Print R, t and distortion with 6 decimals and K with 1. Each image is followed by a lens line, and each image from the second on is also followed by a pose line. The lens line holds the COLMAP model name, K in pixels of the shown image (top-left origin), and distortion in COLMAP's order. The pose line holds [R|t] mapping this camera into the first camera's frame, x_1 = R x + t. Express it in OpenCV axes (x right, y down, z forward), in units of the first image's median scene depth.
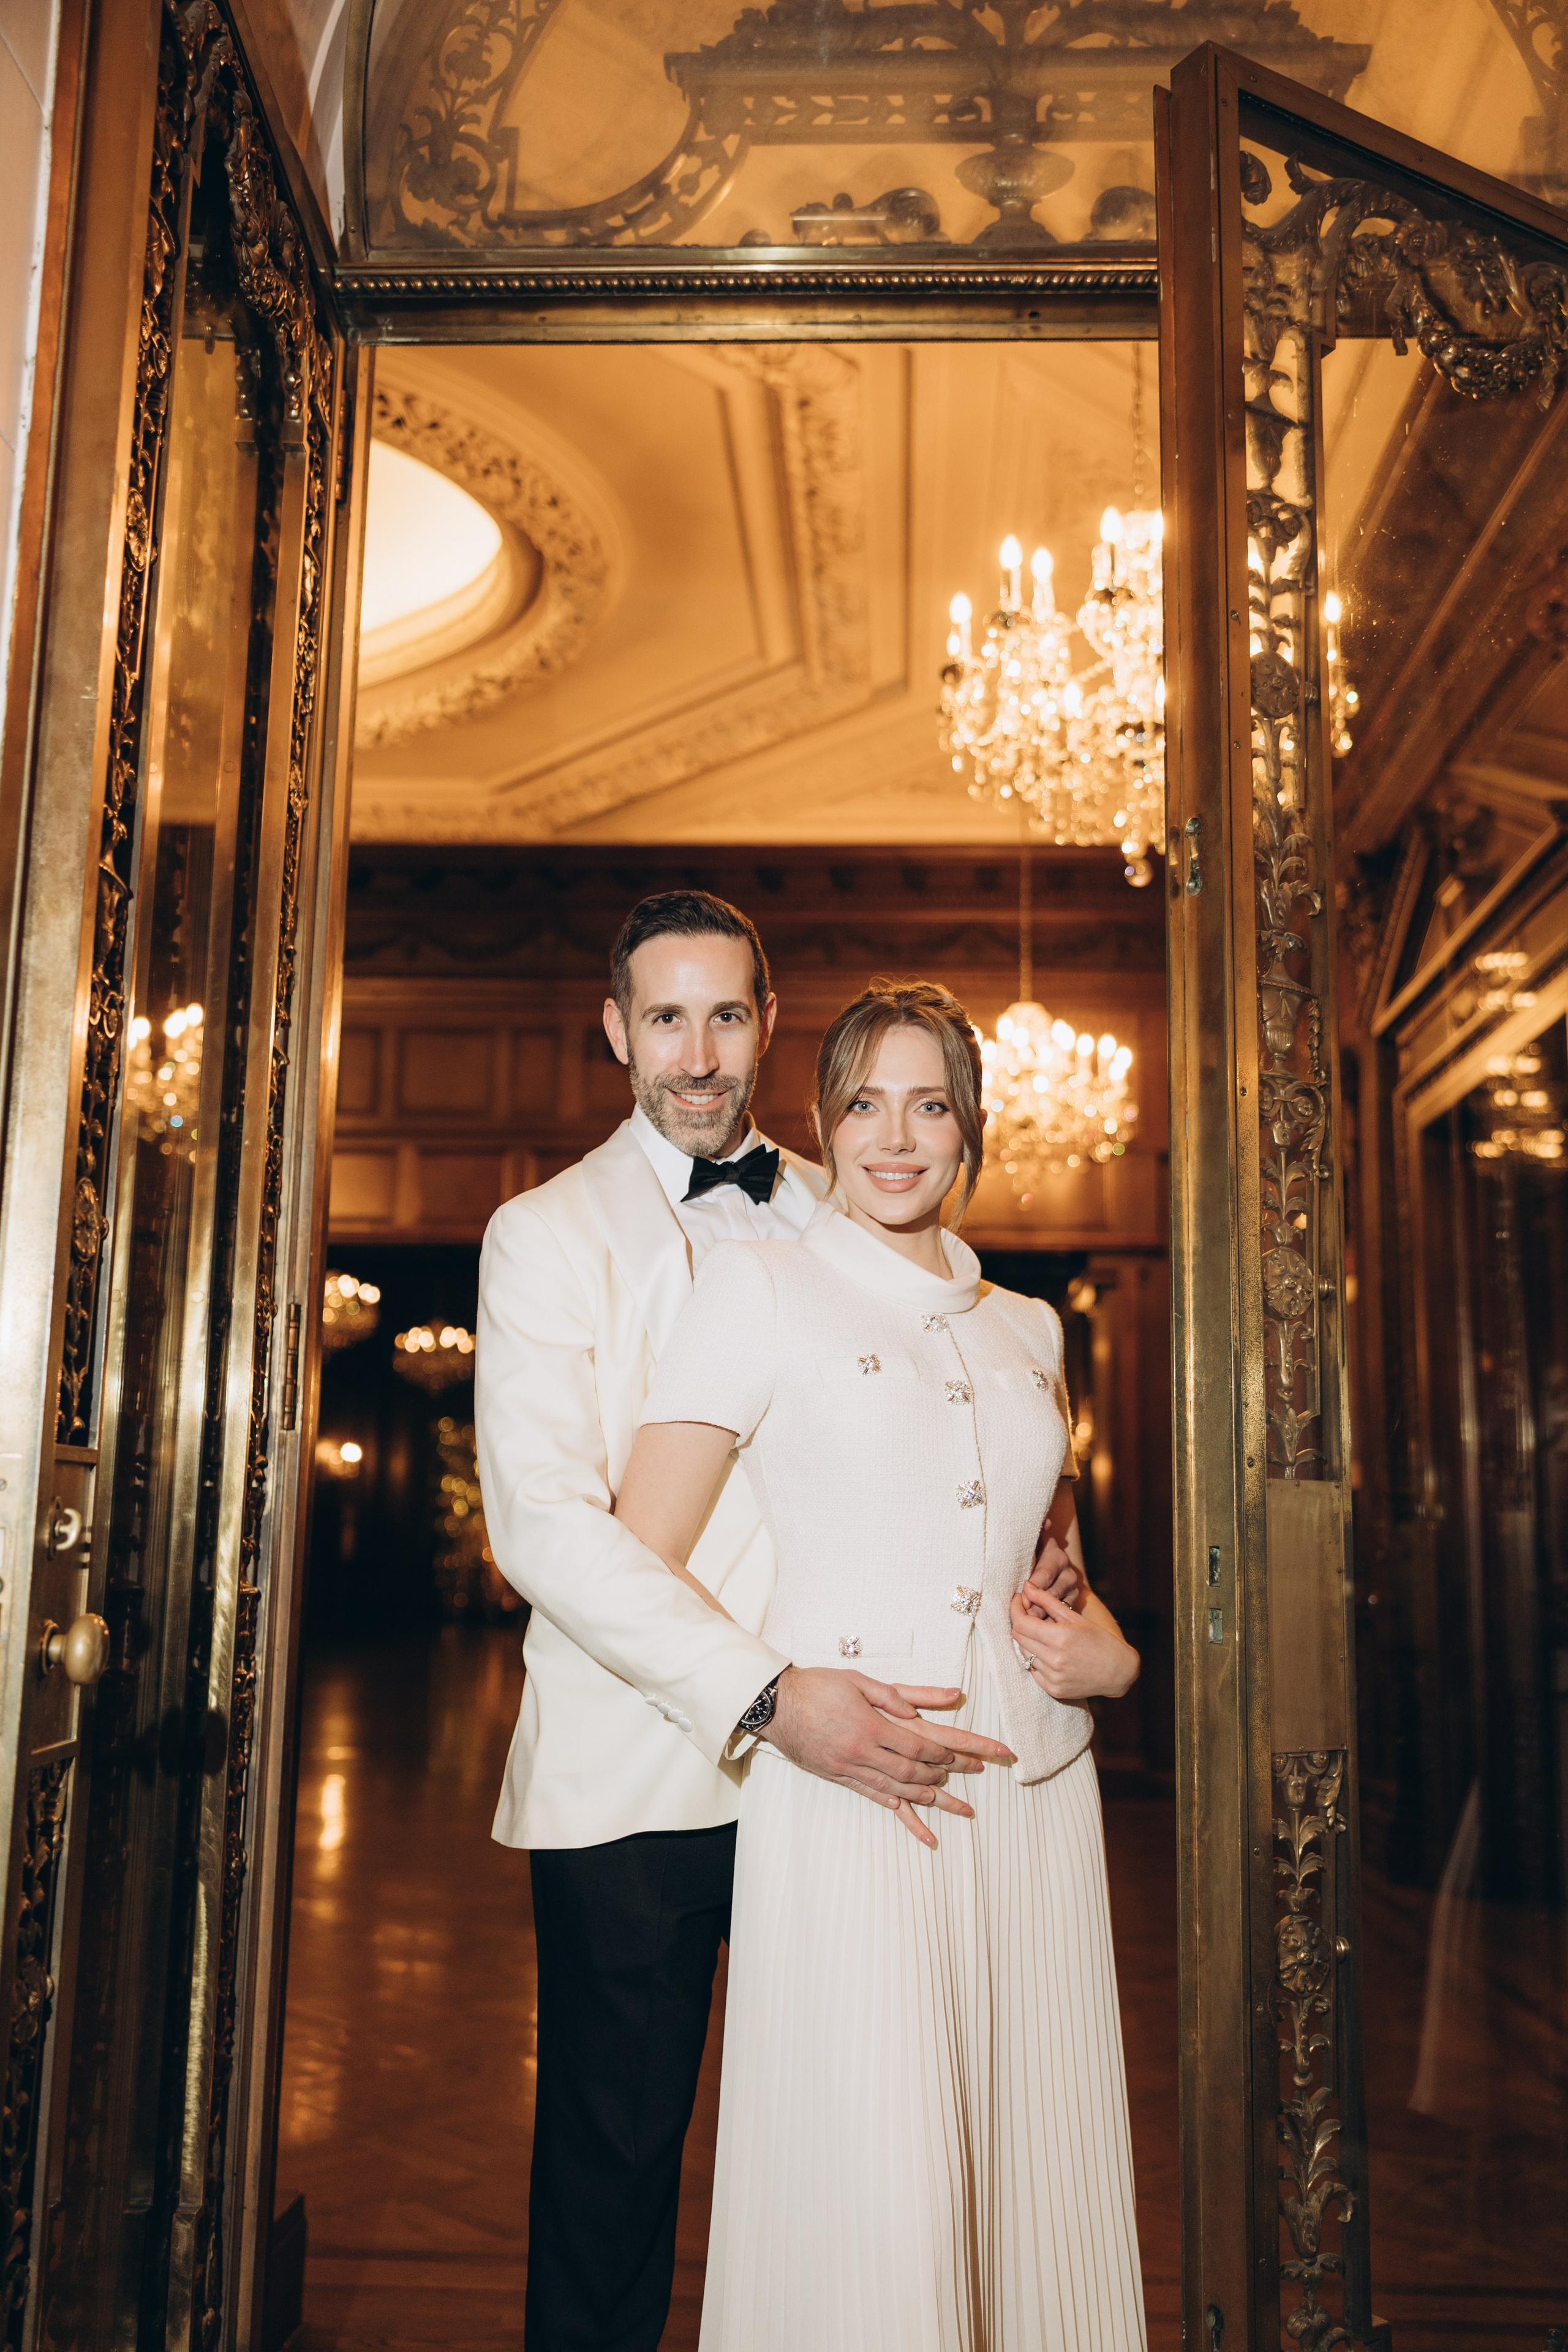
lens RADIAL K [[2214.0, 0, 783.1], [0, 2214.0, 1177.1], [0, 0, 1]] dist [0.001516, -0.008547]
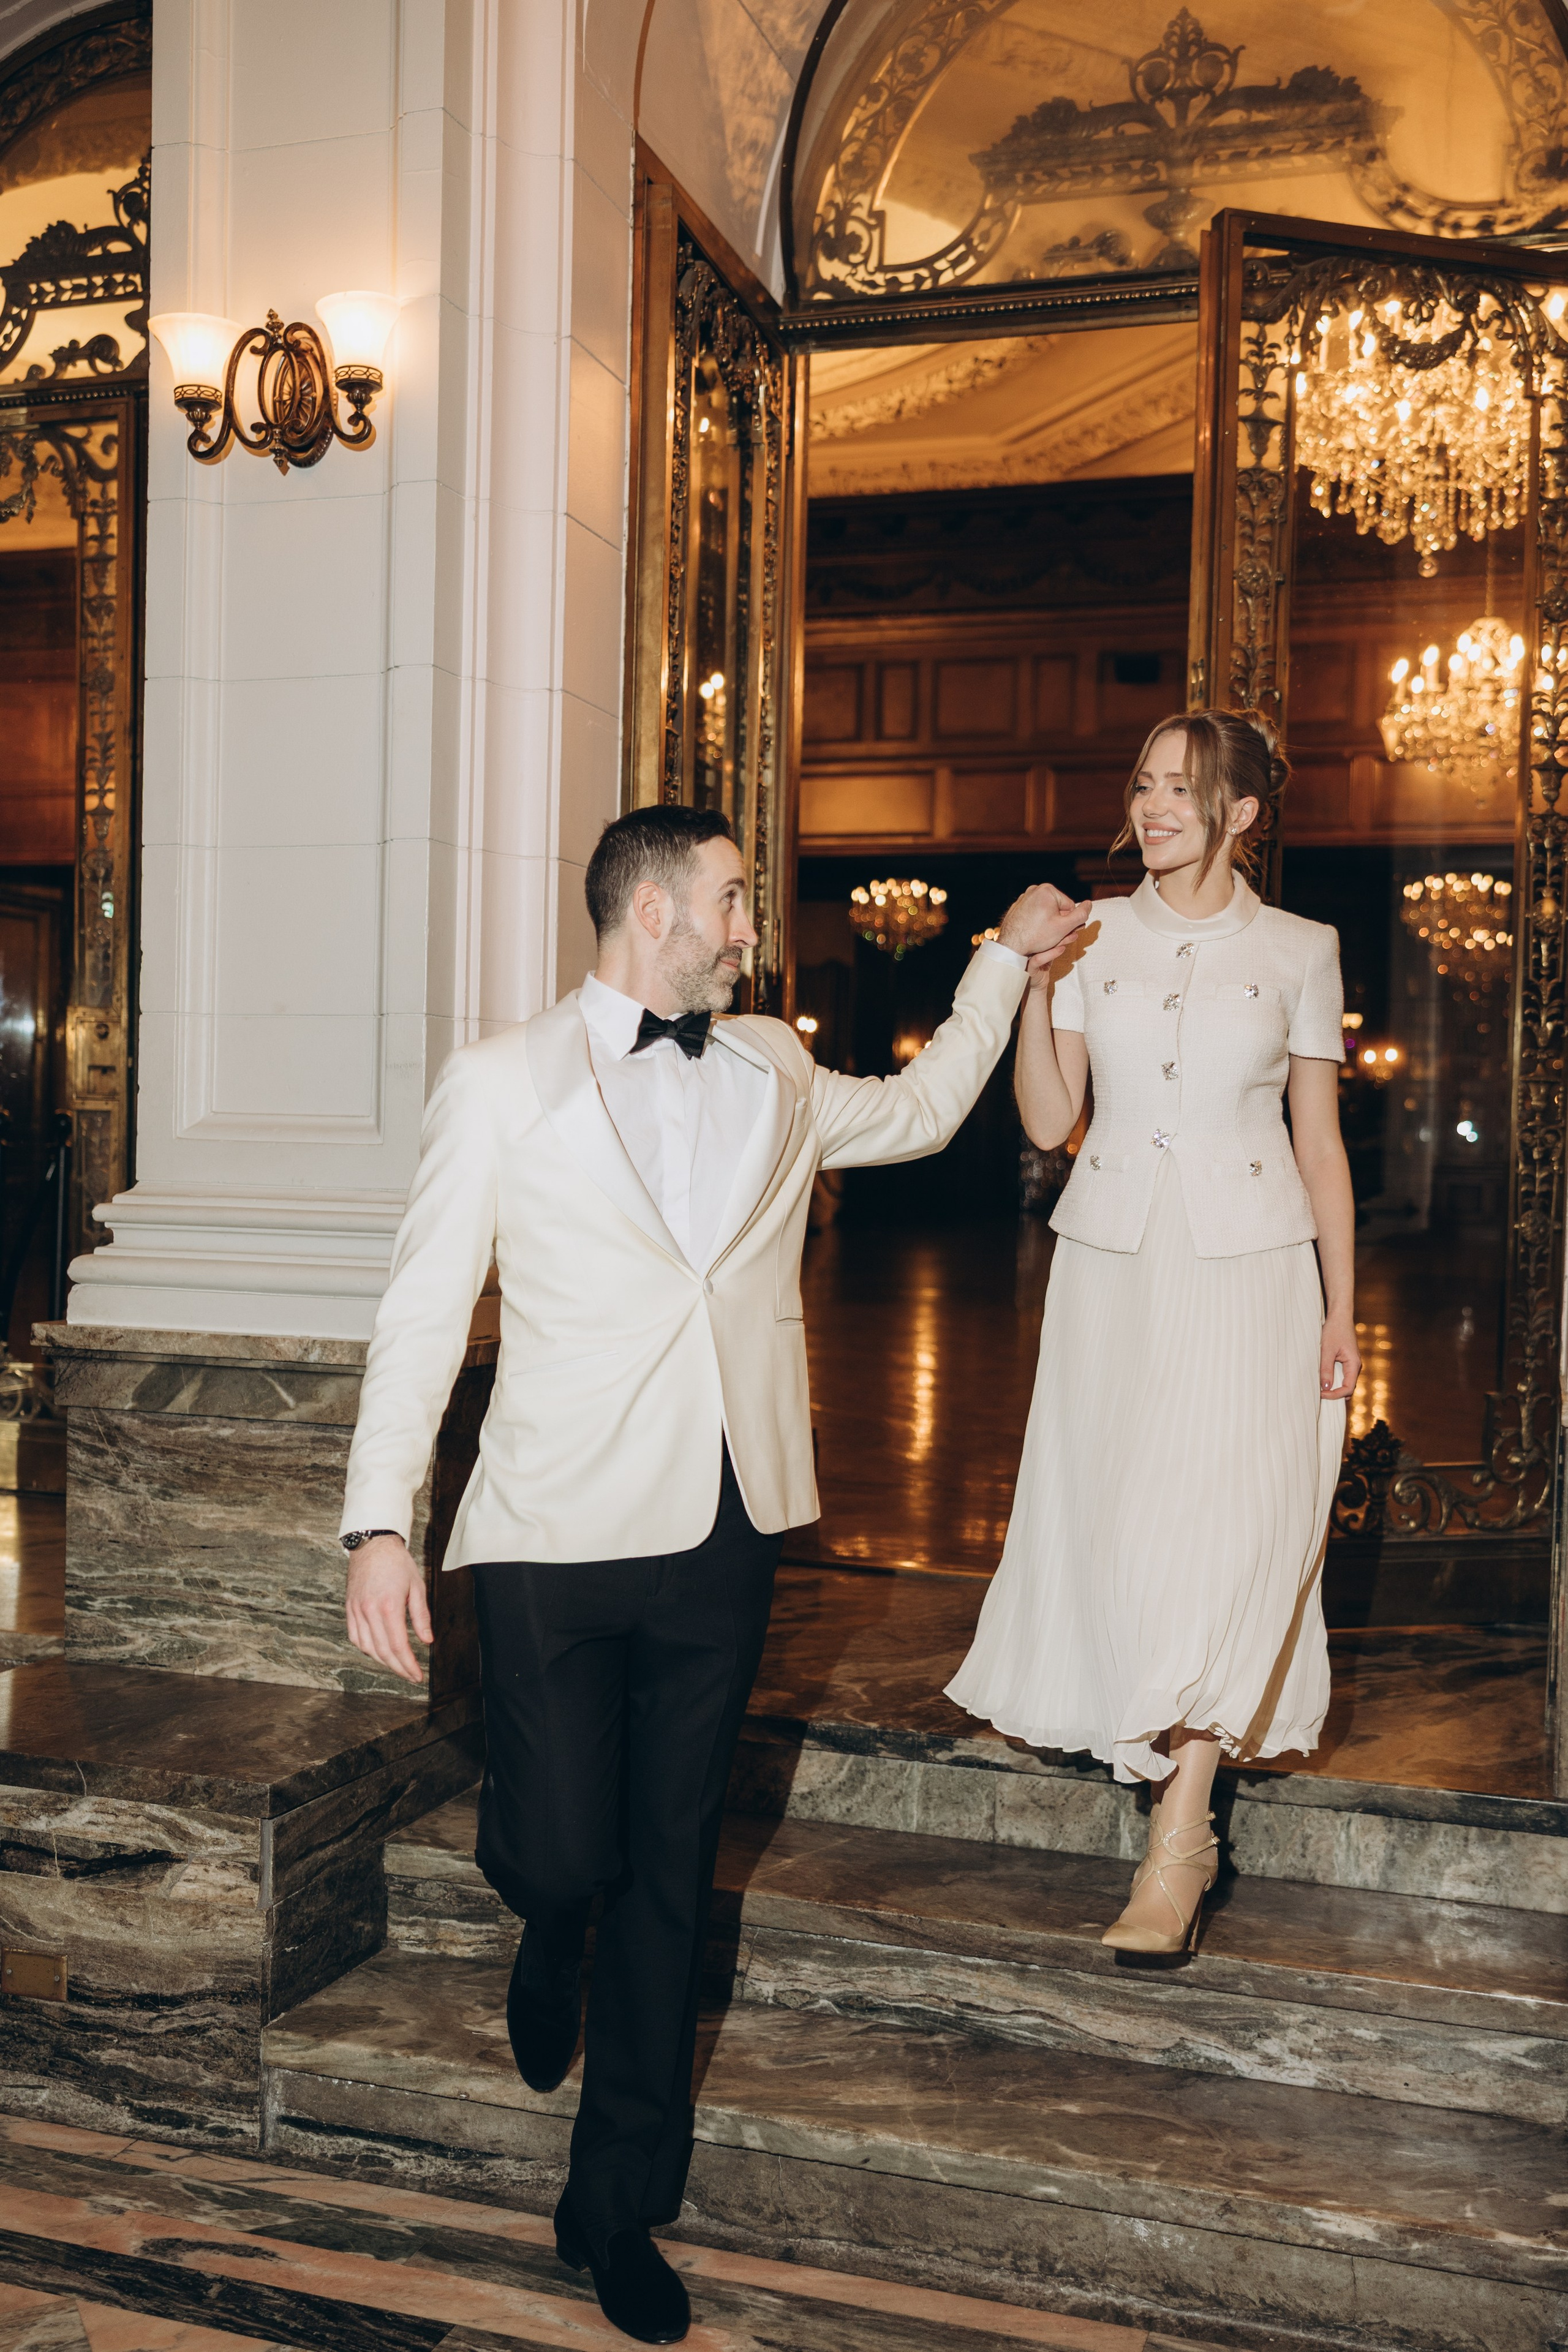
lens RADIAL K [[2214.0, 0, 783.1], [0, 2214.0, 1177.1], [0, 0, 1]] dist [0.001516, -0.008547]
pose [[0.966116, 0.005655, -0.258048, 0.063157], [0.040971, 0.983724, 0.174950, -0.012788], [0.254837, -0.179594, 0.950160, -0.193352]]
